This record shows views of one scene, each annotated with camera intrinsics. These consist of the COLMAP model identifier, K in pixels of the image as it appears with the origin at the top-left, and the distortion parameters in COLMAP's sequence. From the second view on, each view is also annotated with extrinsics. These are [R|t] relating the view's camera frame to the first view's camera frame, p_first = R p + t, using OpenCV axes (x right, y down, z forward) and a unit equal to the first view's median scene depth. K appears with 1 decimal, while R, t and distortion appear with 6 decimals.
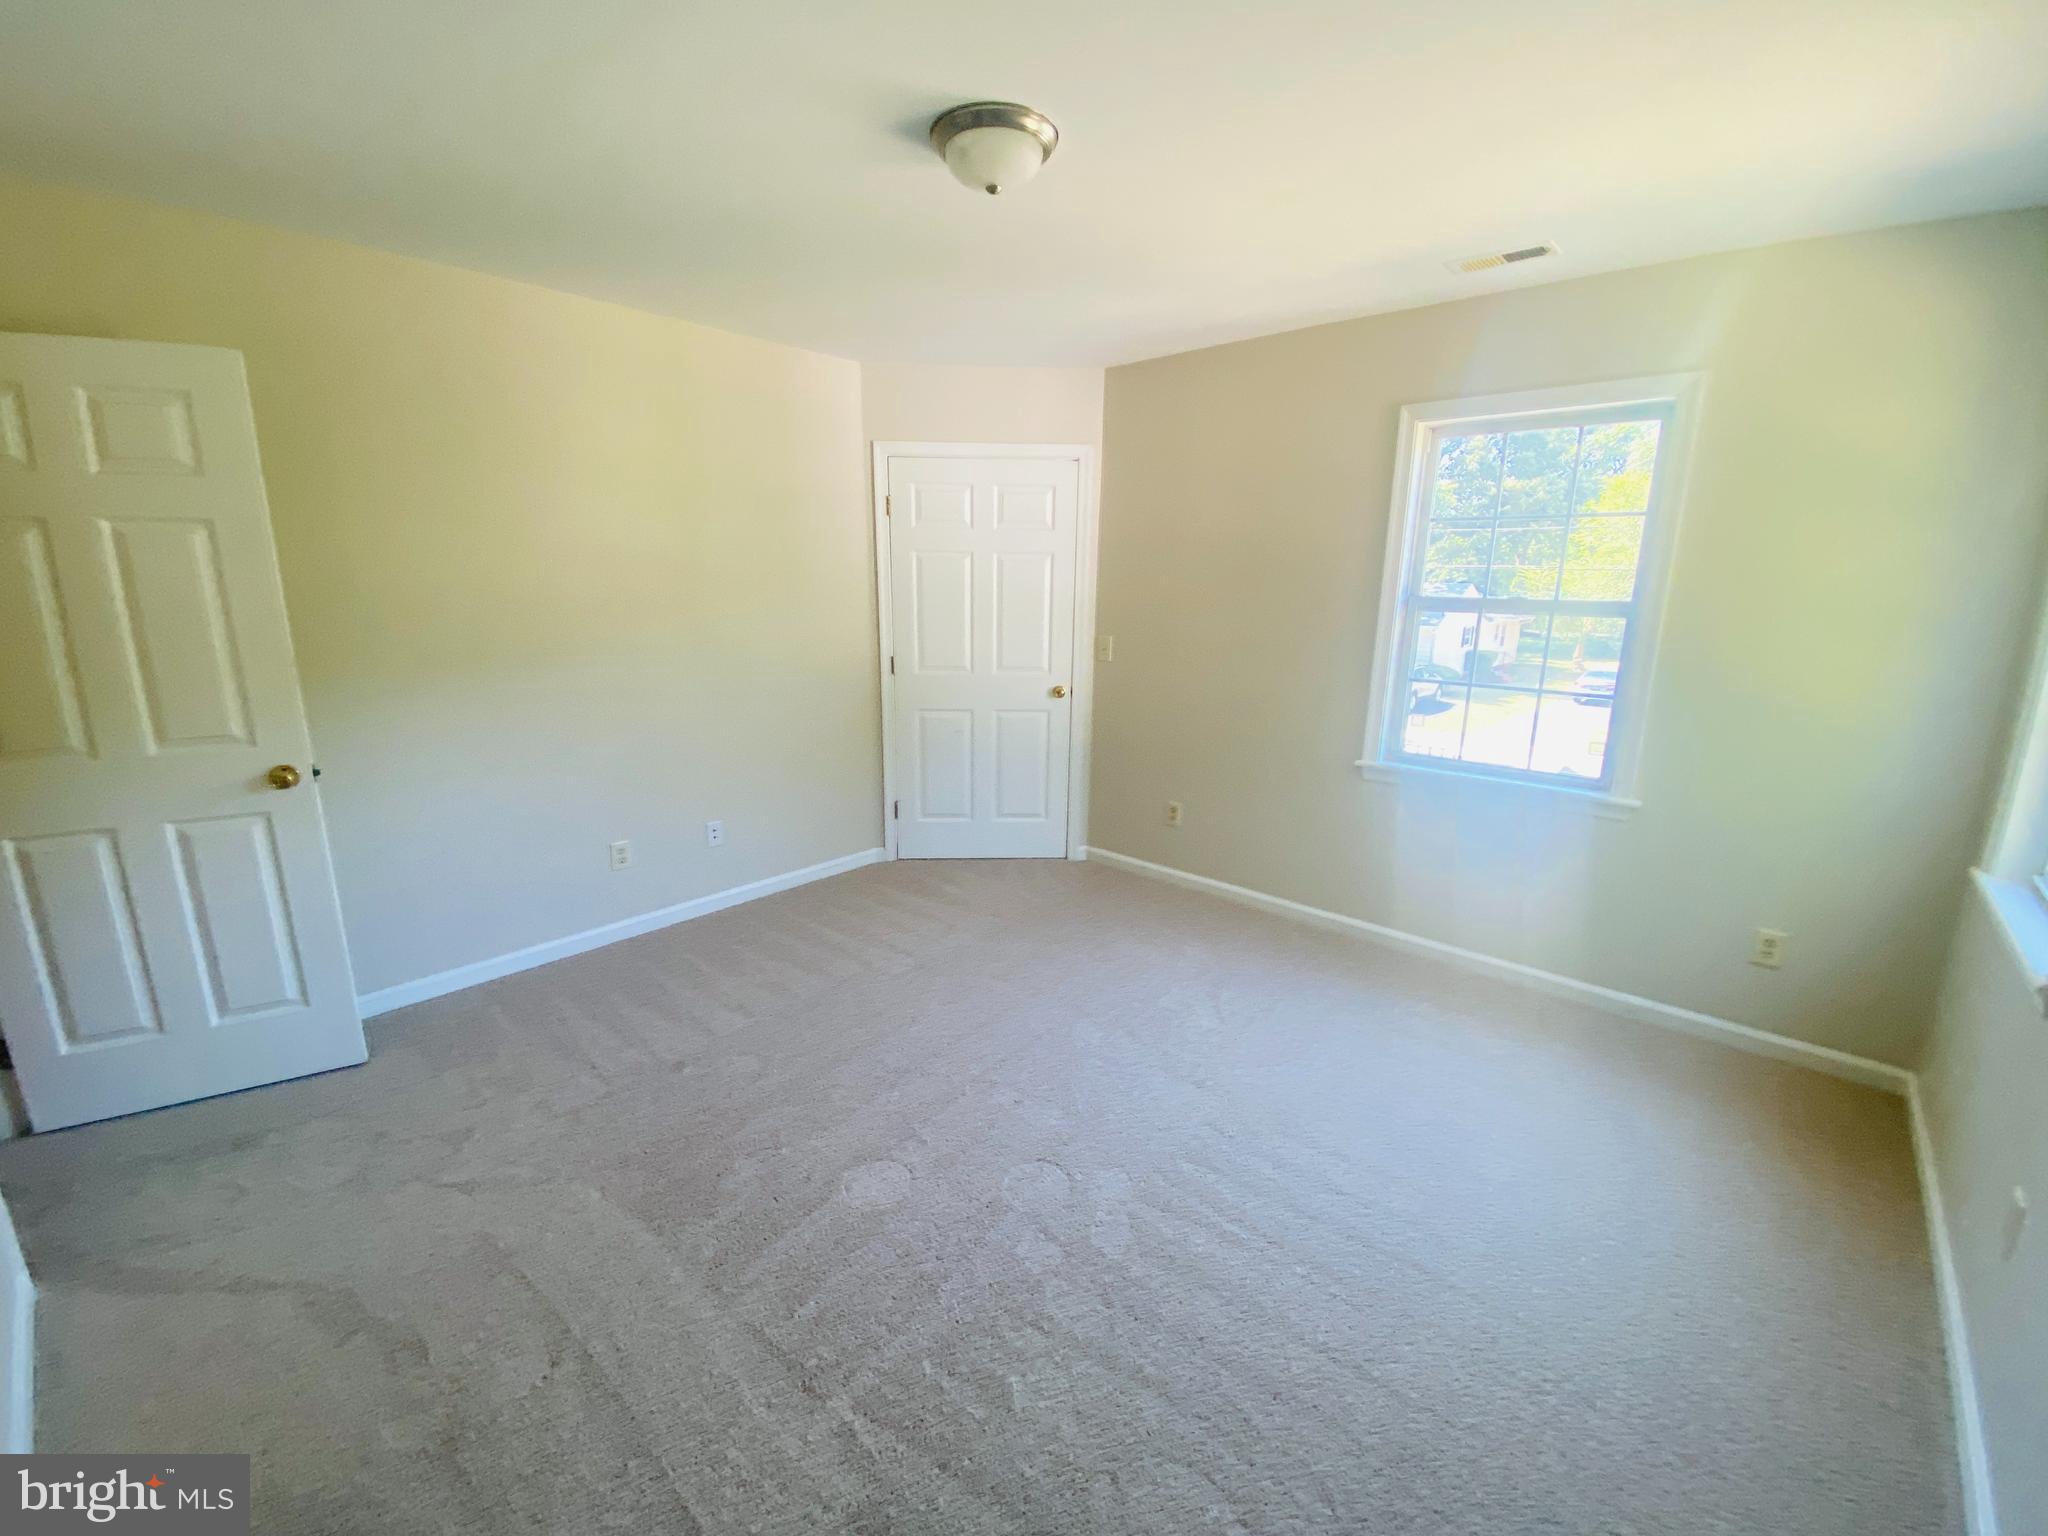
lens RADIAL K [[837.4, 0, 1020.0], [0, 837.4, 769.4], [0, 0, 1]] dist [0.049832, -0.036940]
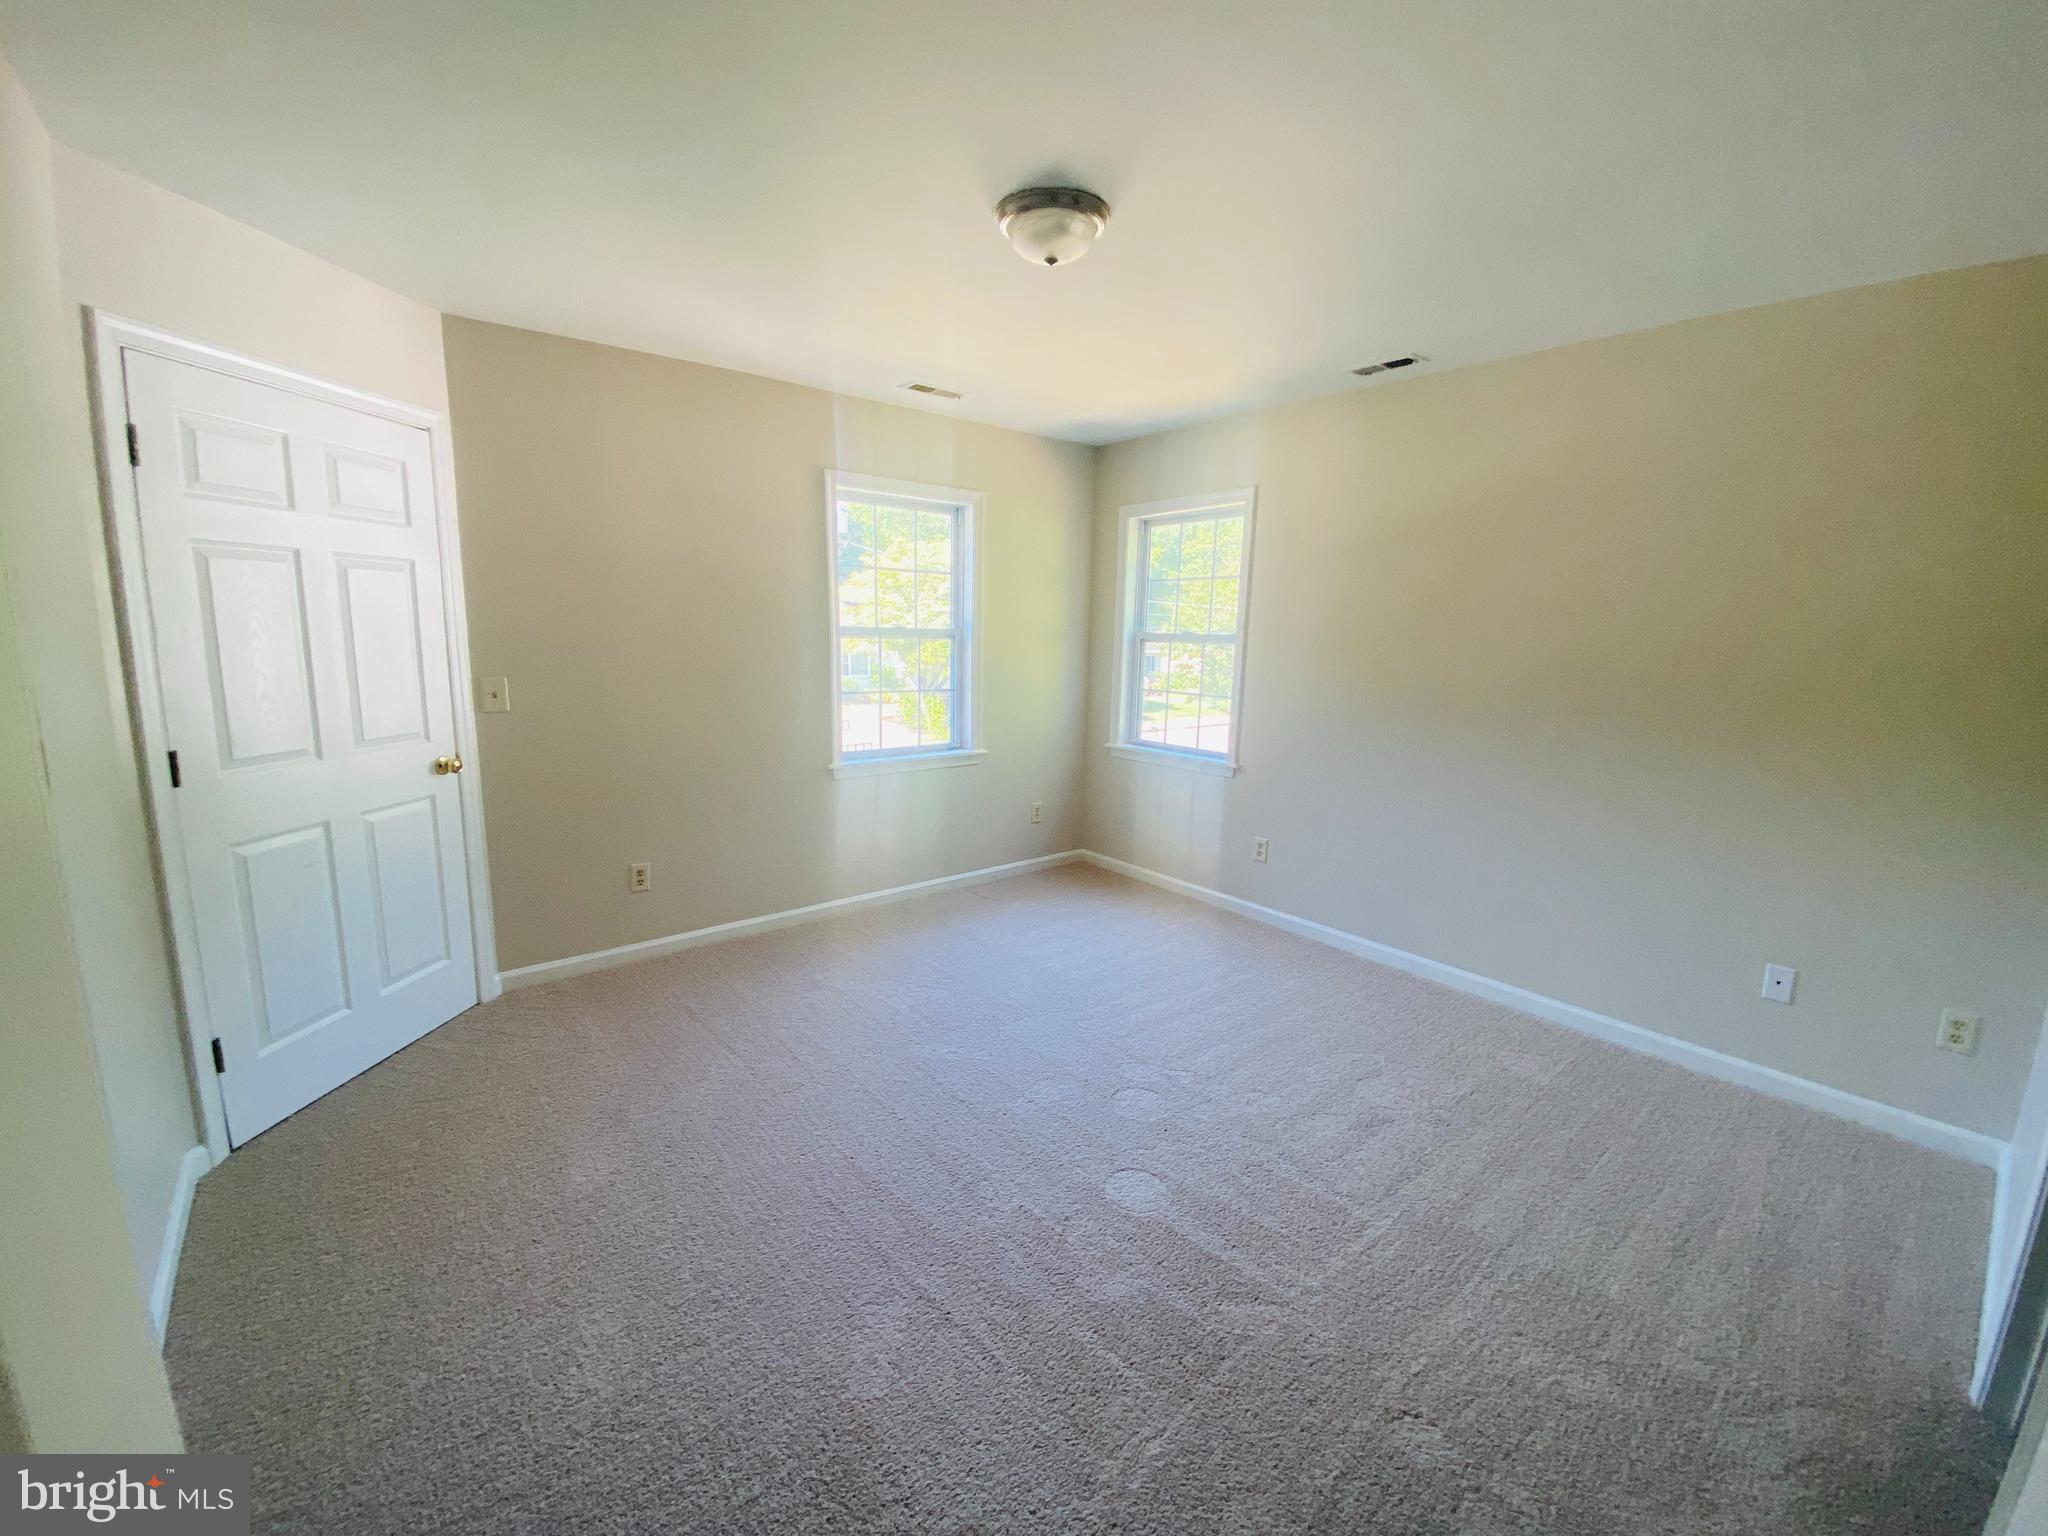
lens RADIAL K [[841.2, 0, 1017.7], [0, 841.2, 766.3], [0, 0, 1]] dist [0.070092, -0.054432]
pose [[0.134340, -0.165523, 0.977013, -0.583208], [0.204452, 0.969367, 0.136116, -0.094286], [-0.969614, 0.181466, 0.164066, 0.458190]]
